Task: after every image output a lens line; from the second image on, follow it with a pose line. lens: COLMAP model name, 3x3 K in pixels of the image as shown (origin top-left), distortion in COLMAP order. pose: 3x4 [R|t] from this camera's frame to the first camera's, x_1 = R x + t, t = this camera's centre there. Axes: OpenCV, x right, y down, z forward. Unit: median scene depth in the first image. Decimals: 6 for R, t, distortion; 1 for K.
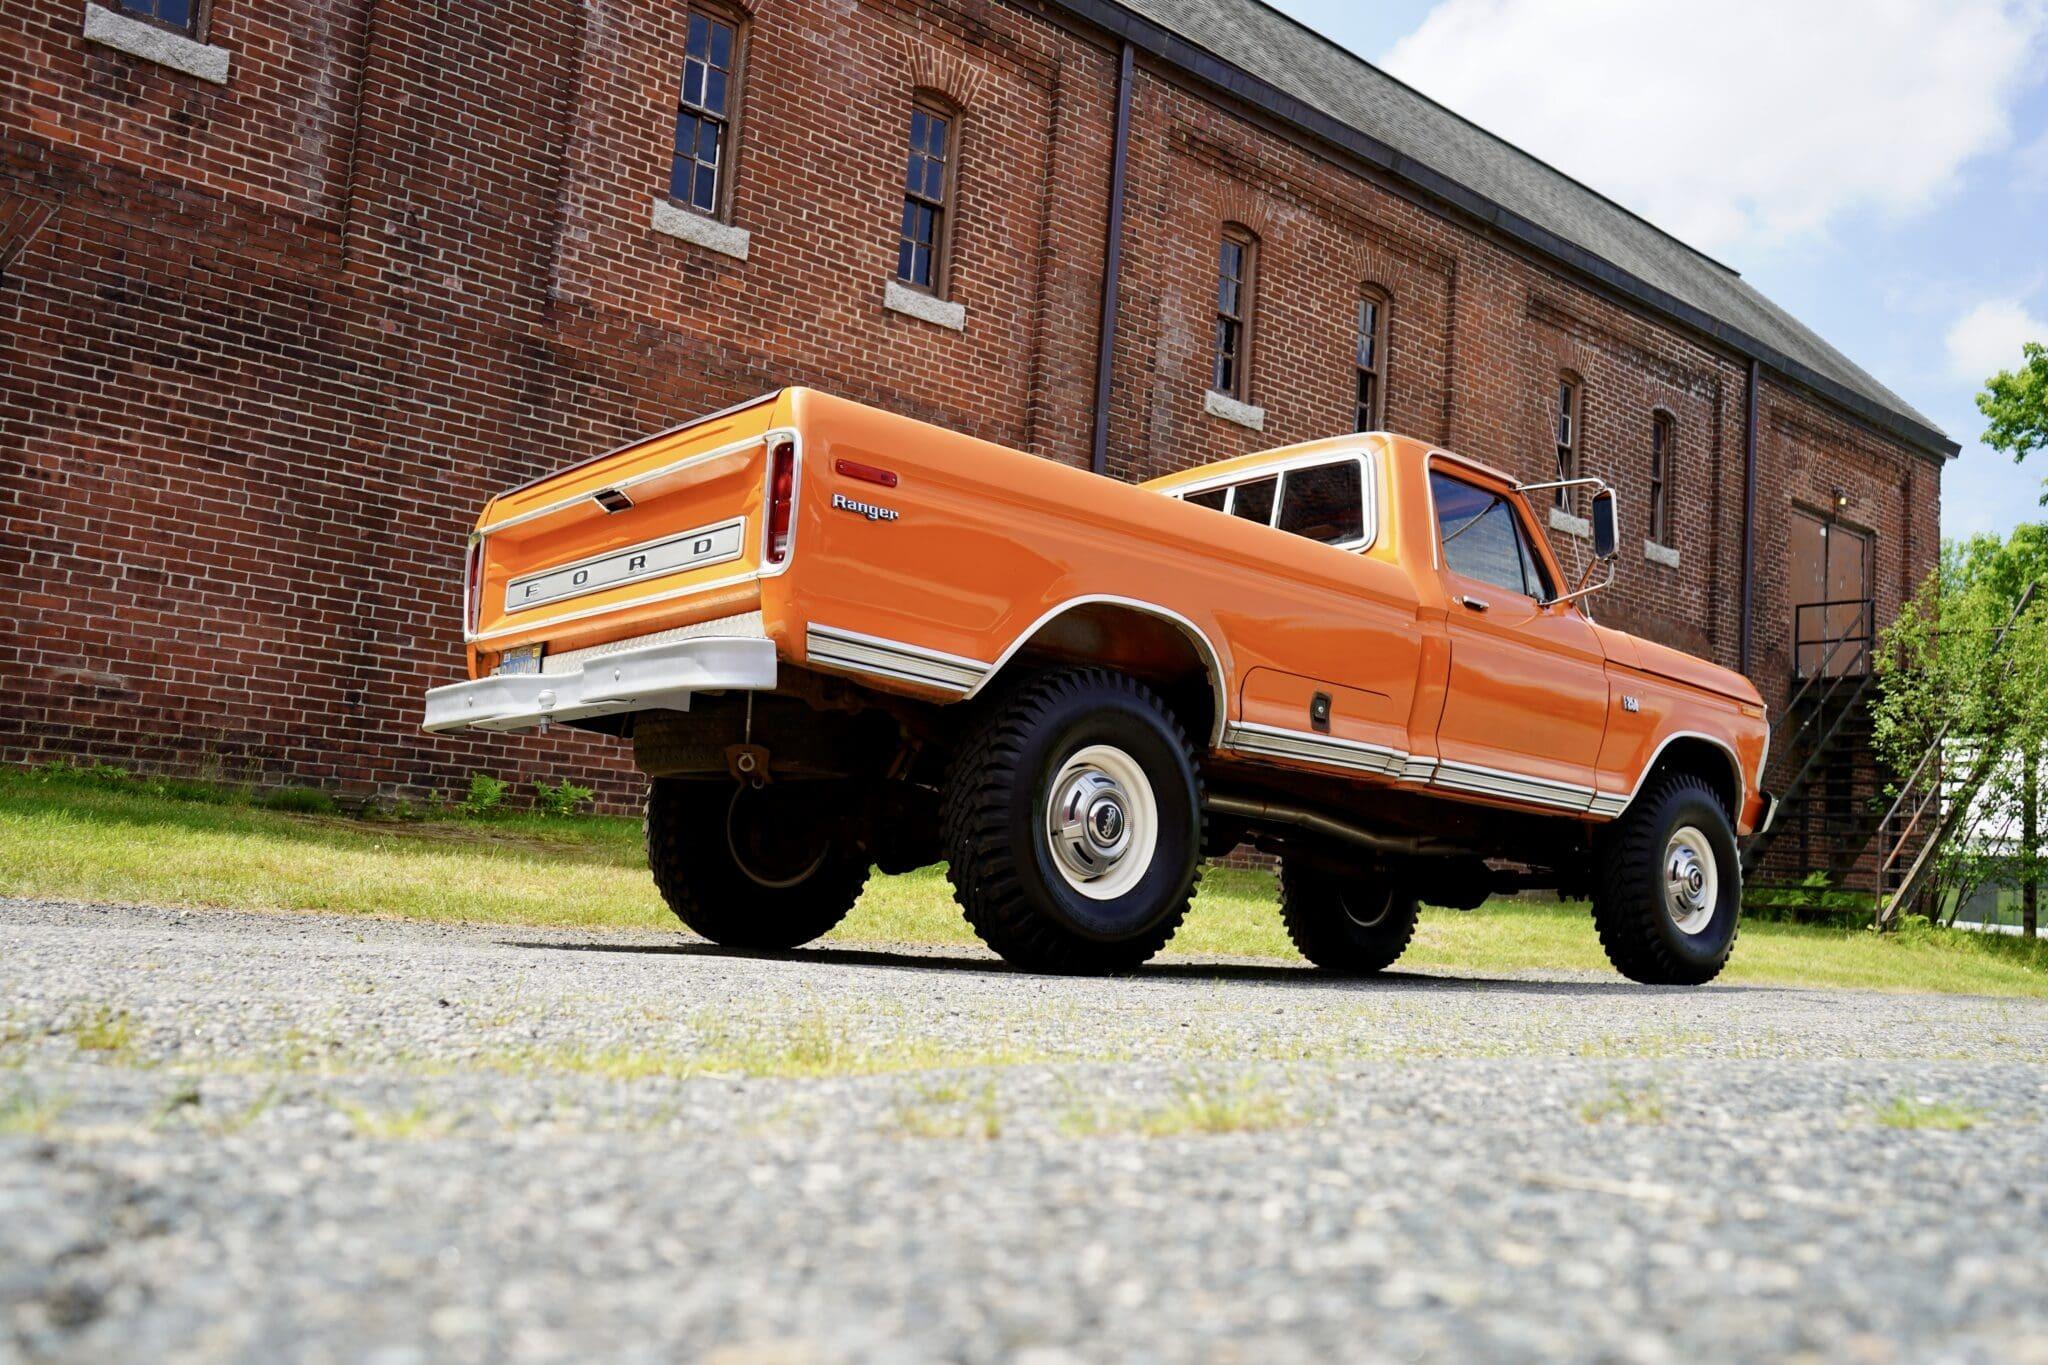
lens RADIAL K [[1731.7, 0, 1024.0], [0, 1731.7, 682.5], [0, 0, 1]] dist [0.009906, 0.005432]
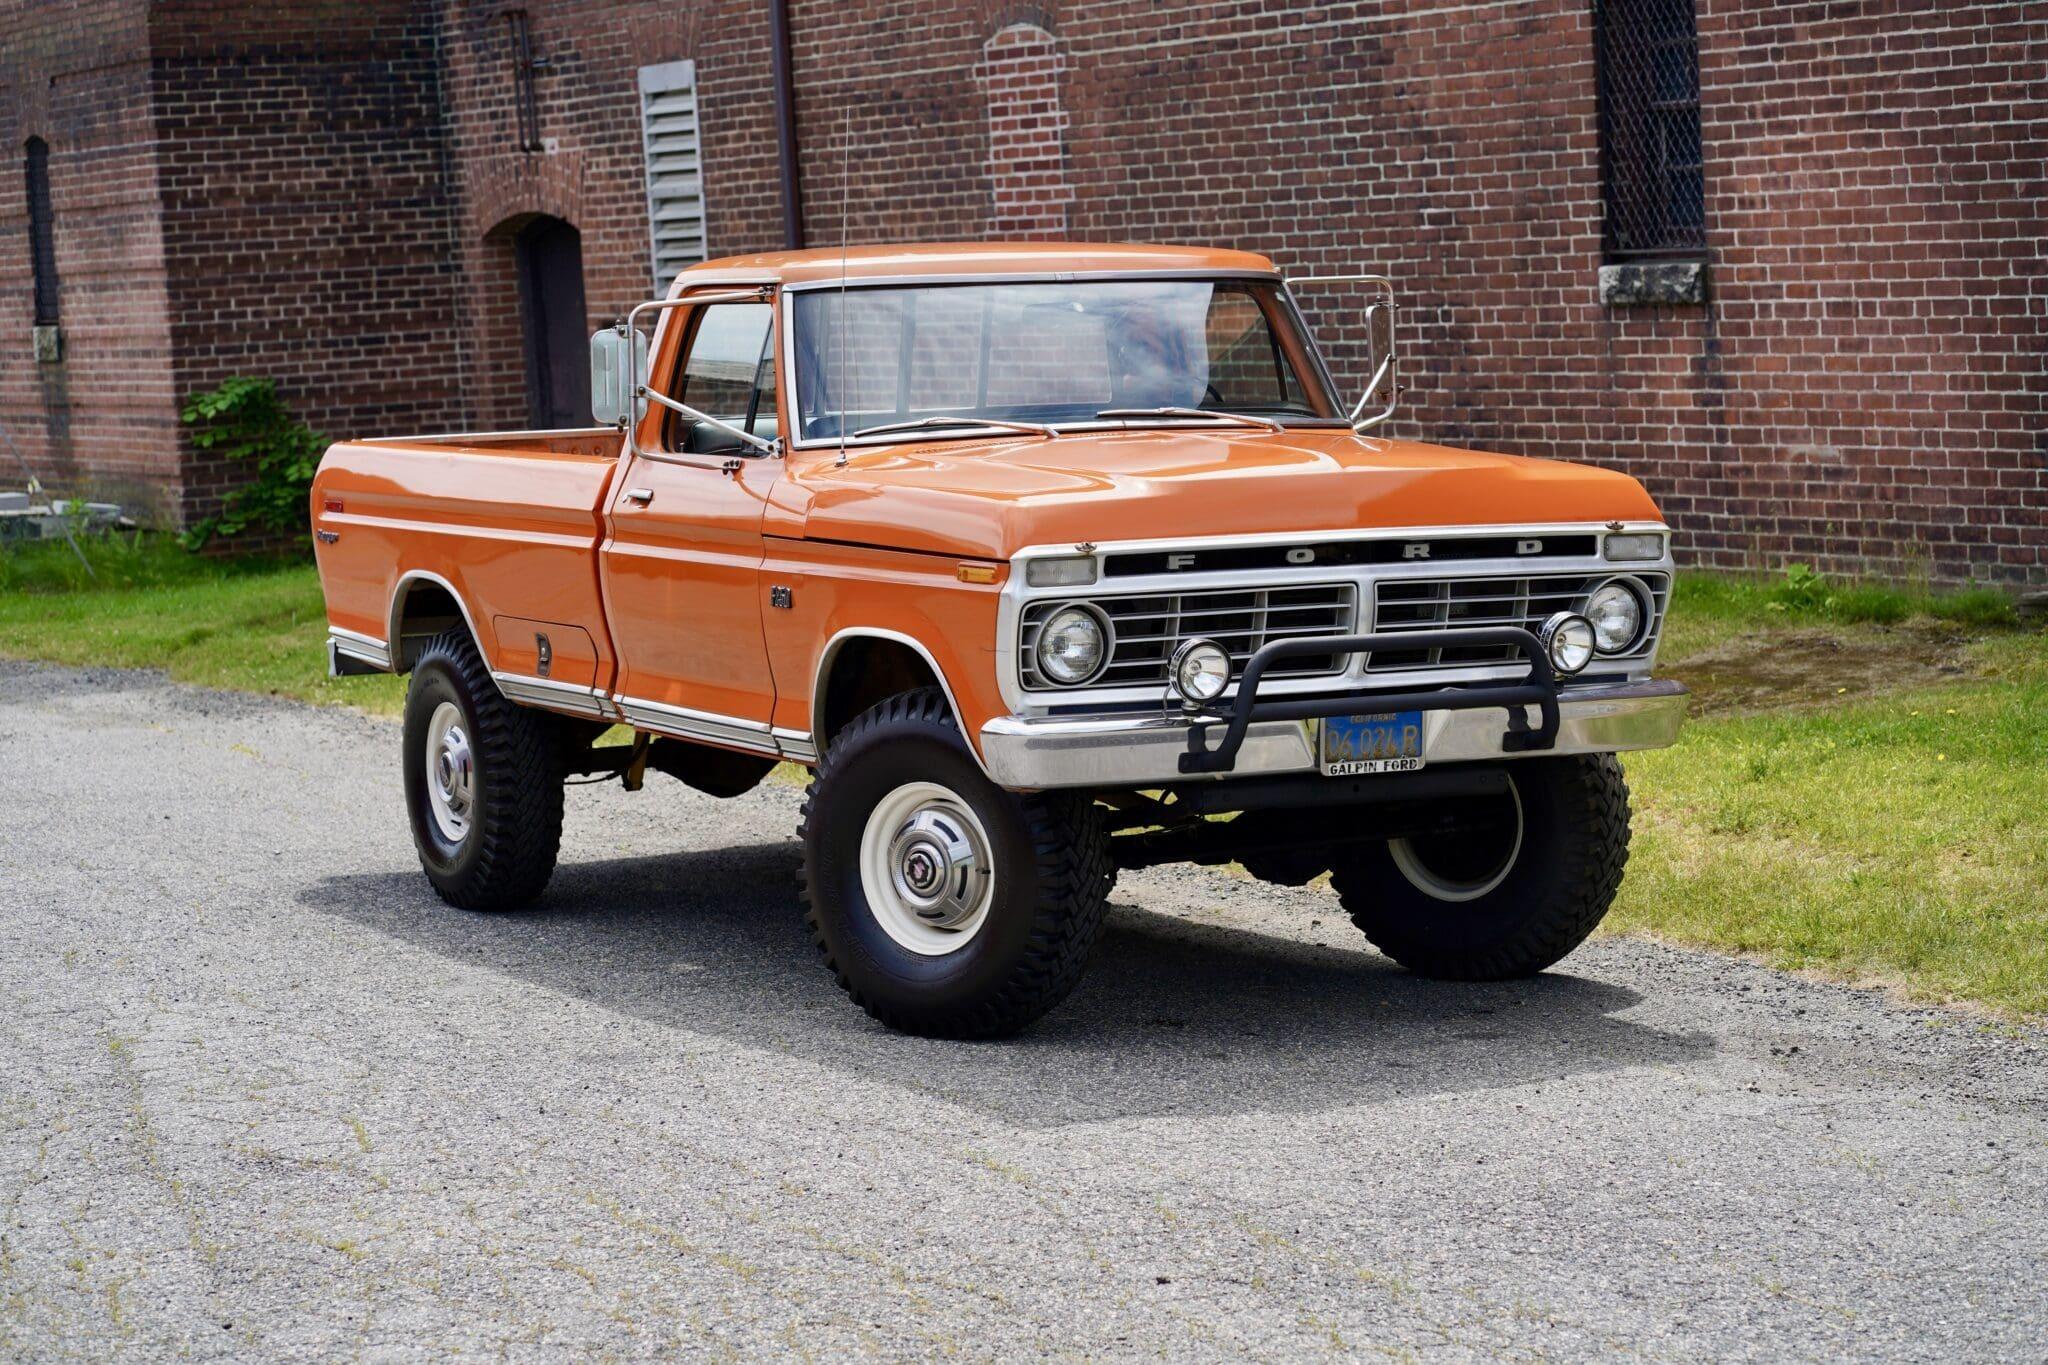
lens RADIAL K [[4903.7, 0, 1021.0], [0, 4903.7, 680.0], [0, 0, 1]] dist [0.192334, -3.381092]
pose [[-0.203744, 0.034731, -0.978408, 1.454847], [0.159339, 0.987222, 0.001863, 0.031227], [0.965971, -0.155519, -0.206674, 0.965189]]
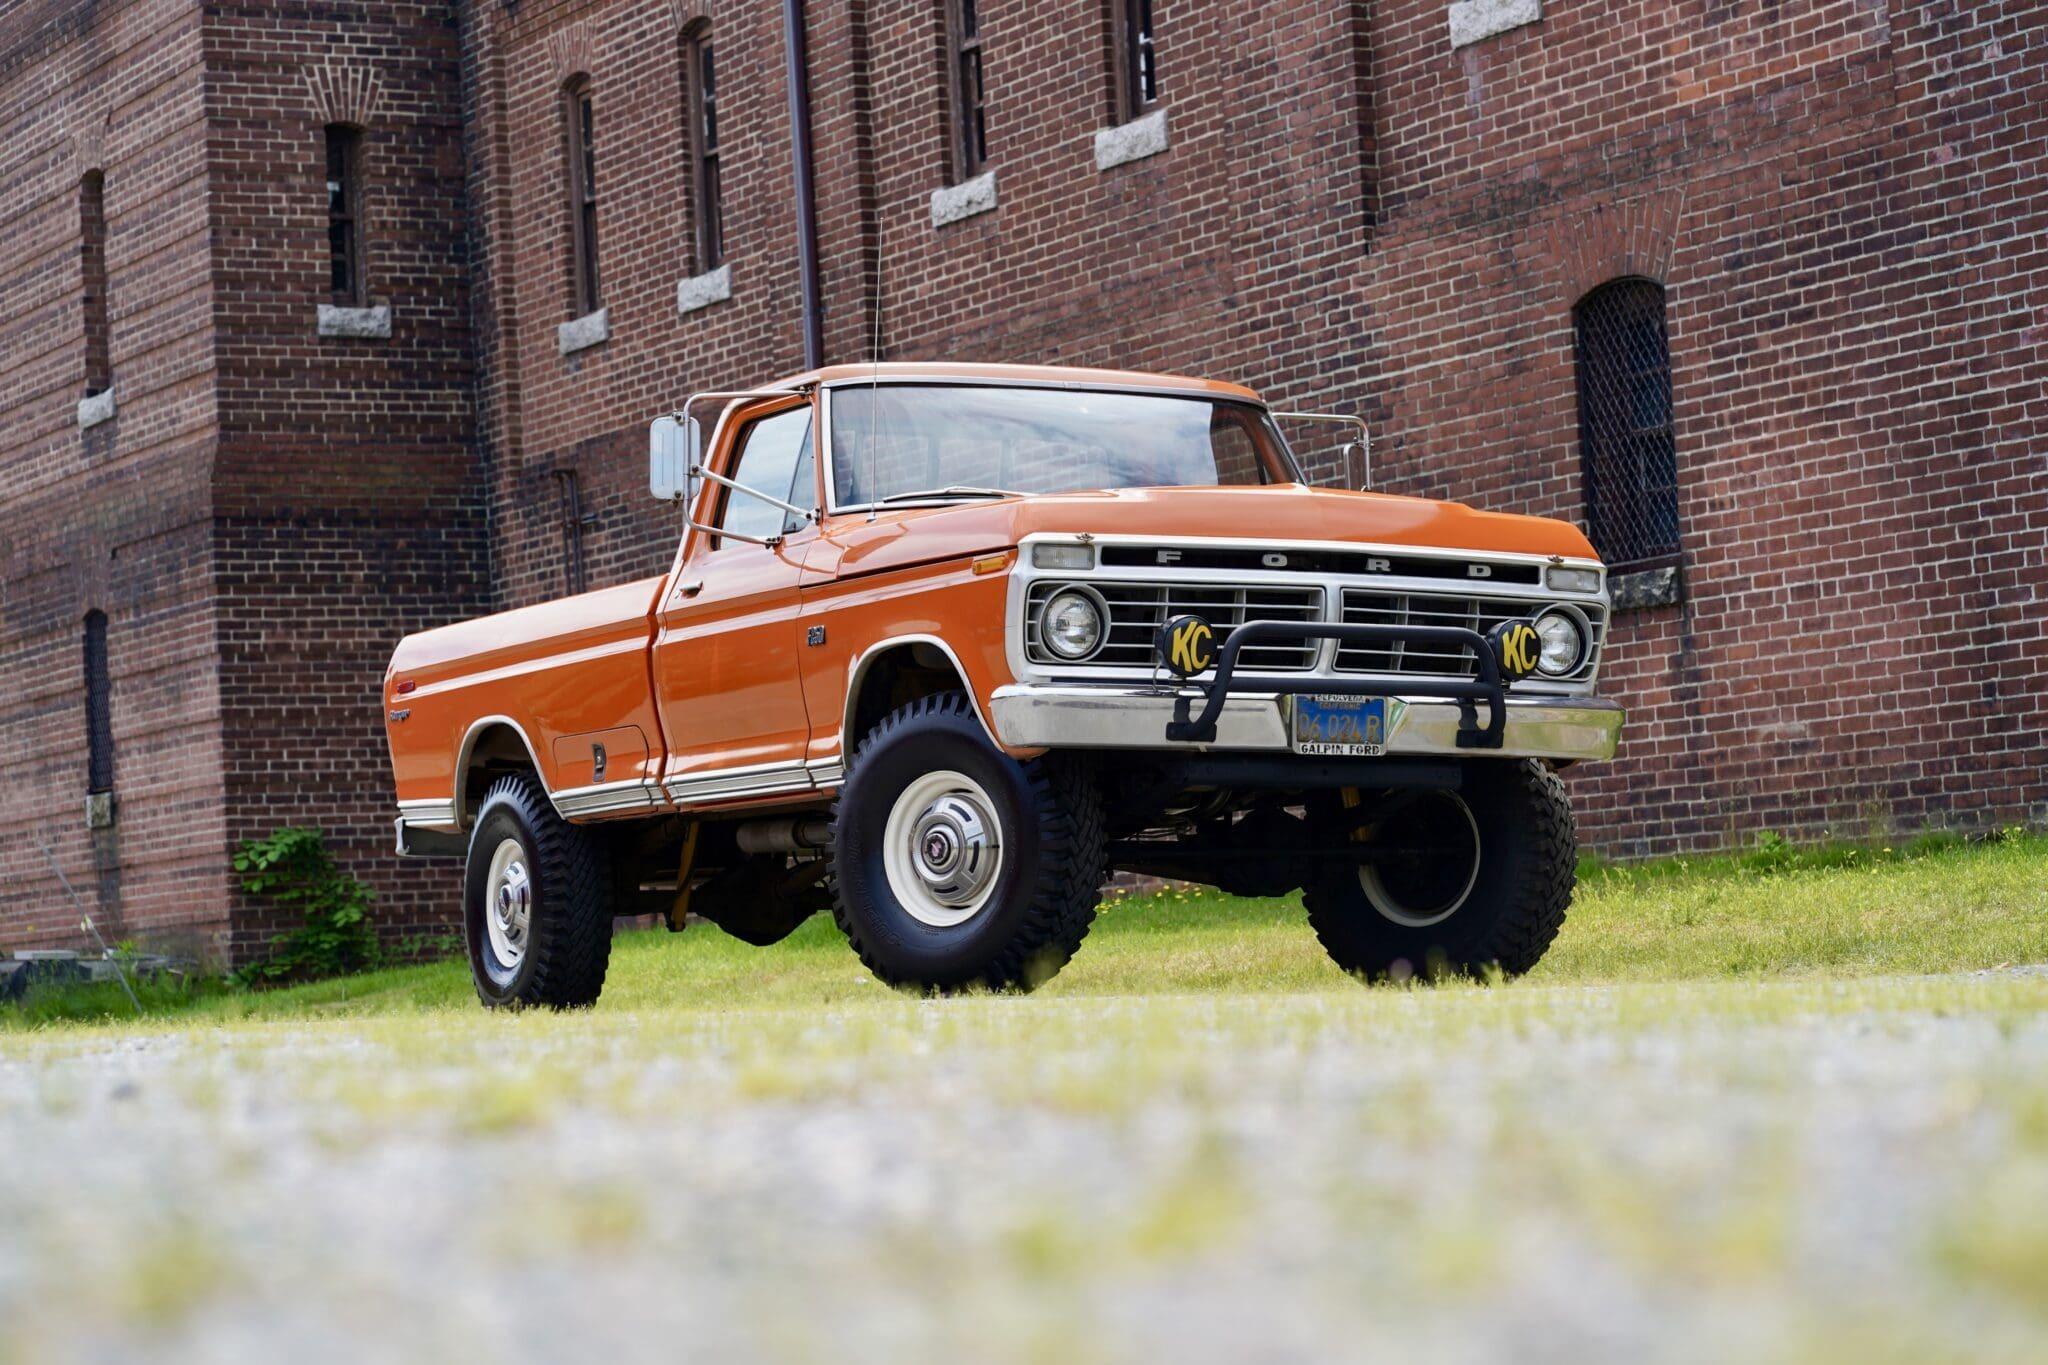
lens RADIAL K [[5138.9, 0, 1030.5], [0, 5138.9, 699.5], [0, 0, 1]] dist [0.162911, -2.945877]
pose [[-0.209877, -0.117481, -0.970644, 1.661624], [0.152473, 0.976676, -0.151179, 0.259325], [0.965766, -0.179726, -0.187069, 0.982483]]
